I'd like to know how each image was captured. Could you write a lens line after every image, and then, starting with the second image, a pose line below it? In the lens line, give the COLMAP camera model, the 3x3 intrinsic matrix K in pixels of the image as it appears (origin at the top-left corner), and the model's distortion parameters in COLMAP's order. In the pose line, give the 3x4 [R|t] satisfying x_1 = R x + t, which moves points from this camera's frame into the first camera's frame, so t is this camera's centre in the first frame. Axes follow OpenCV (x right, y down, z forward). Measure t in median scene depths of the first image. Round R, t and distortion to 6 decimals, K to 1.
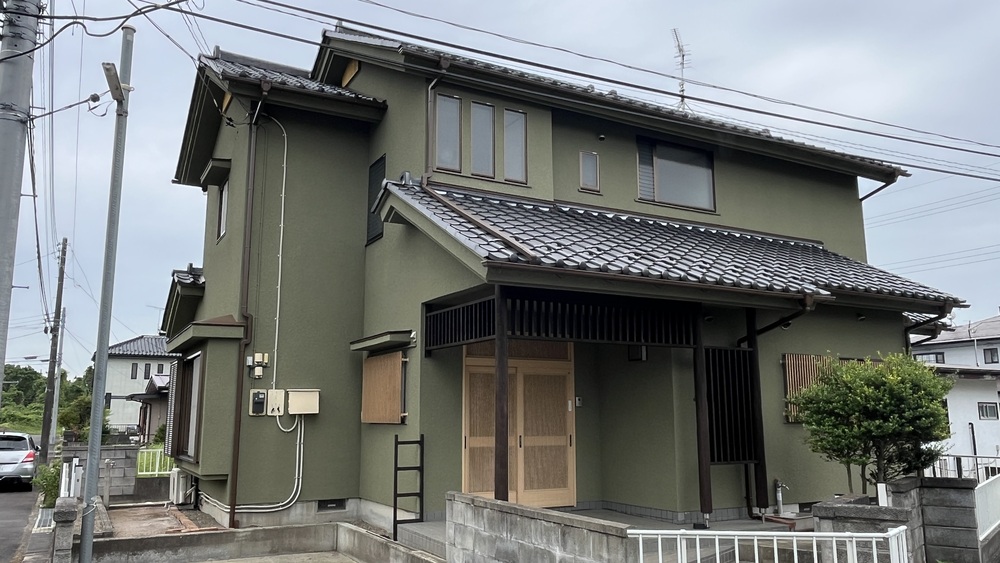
lens RADIAL K [[771.4, 0, 500.0], [0, 771.4, 281.5], [0, 0, 1]] dist [0.000233, 0.000467]
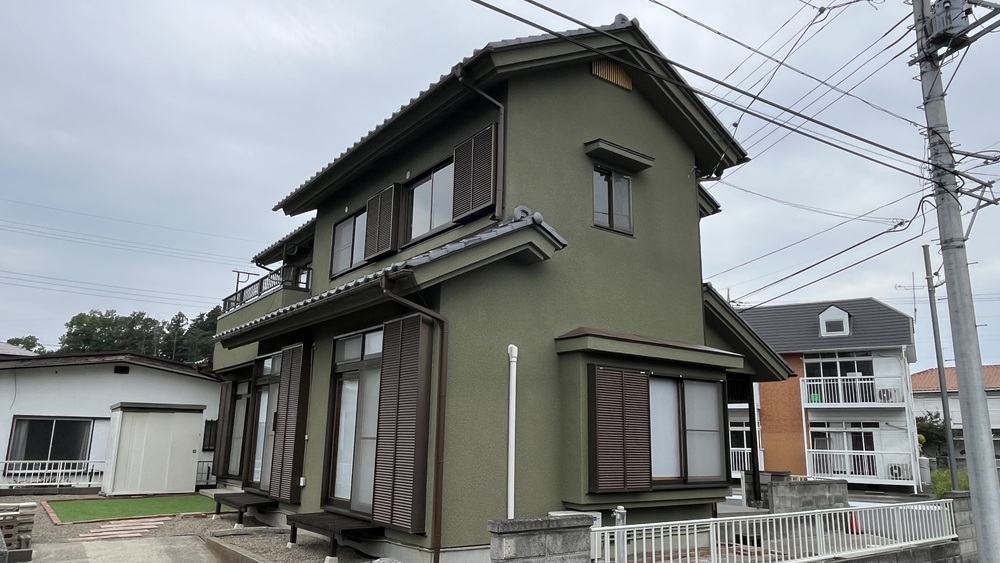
lens RADIAL K [[678.6, 0, 500.0], [0, 678.6, 281.5], [0, 0, 1]] dist [0.003083, 0.002678]
pose [[-0.124292, 0.221628, 0.967178, -1.337547], [-0.187762, 0.951872, -0.242250, 0.253115], [-0.974319, -0.211708, -0.076696, 1.448256]]
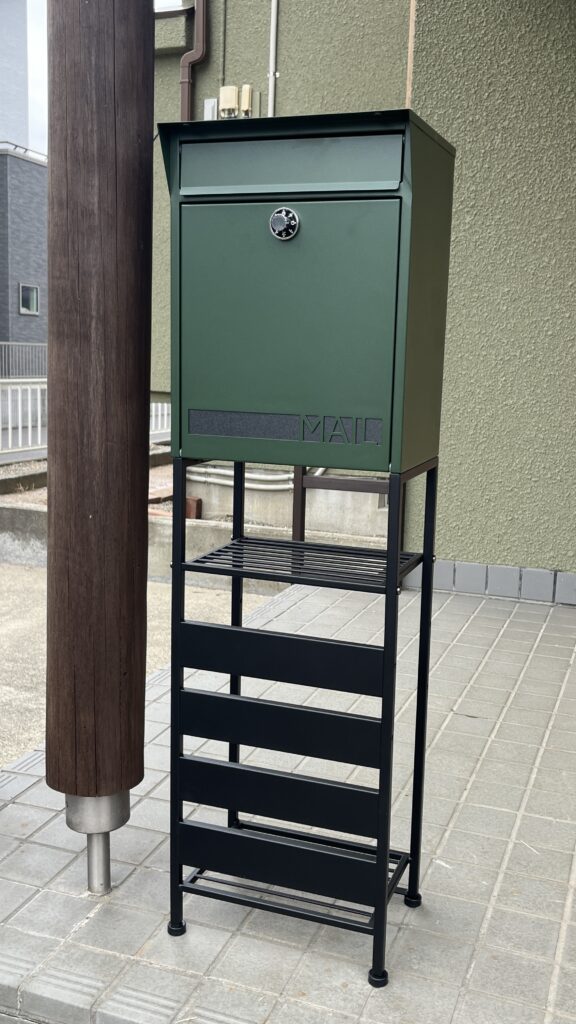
lens RADIAL K [[998.0, 0, 288.0], [0, 998.0, 512.0], [0, 0, 1]] dist [-0.000448, -0.000187]
pose [[0.640125, 0.140480, -0.755318, 0.111914], [0.107328, 0.957148, 0.268977, 0.171785], [0.760737, -0.253246, 0.597617, 0.702957]]
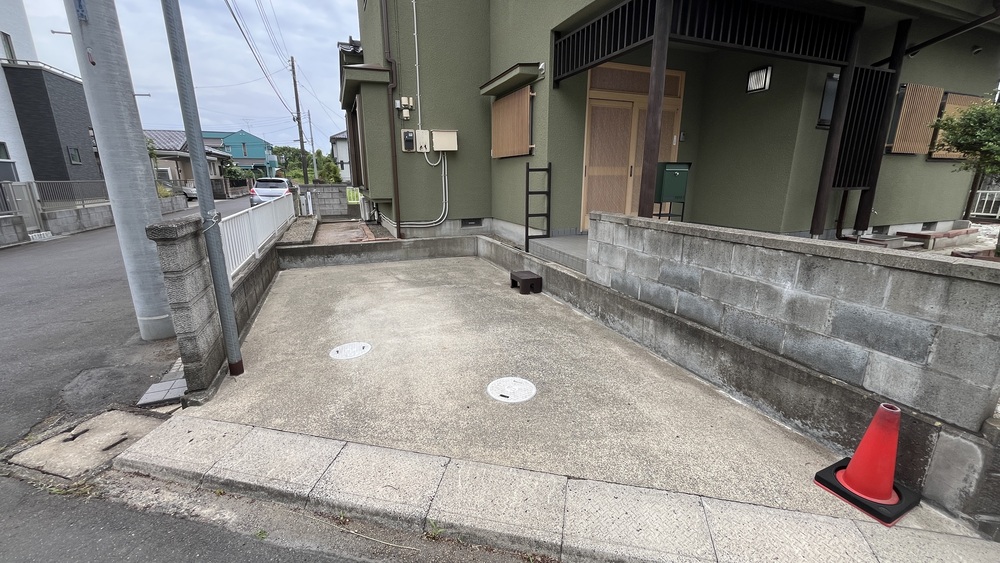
lens RADIAL K [[402.6, 0, 500.0], [0, 402.6, 281.5], [0, 0, 1]] dist [-0.001354, 0.000073]
pose [[0.992717, 0.029181, -0.116883, -0.091349], [0.021841, 0.910550, 0.412822, 0.103191], [0.118474, -0.412368, 0.903281, 0.359616]]
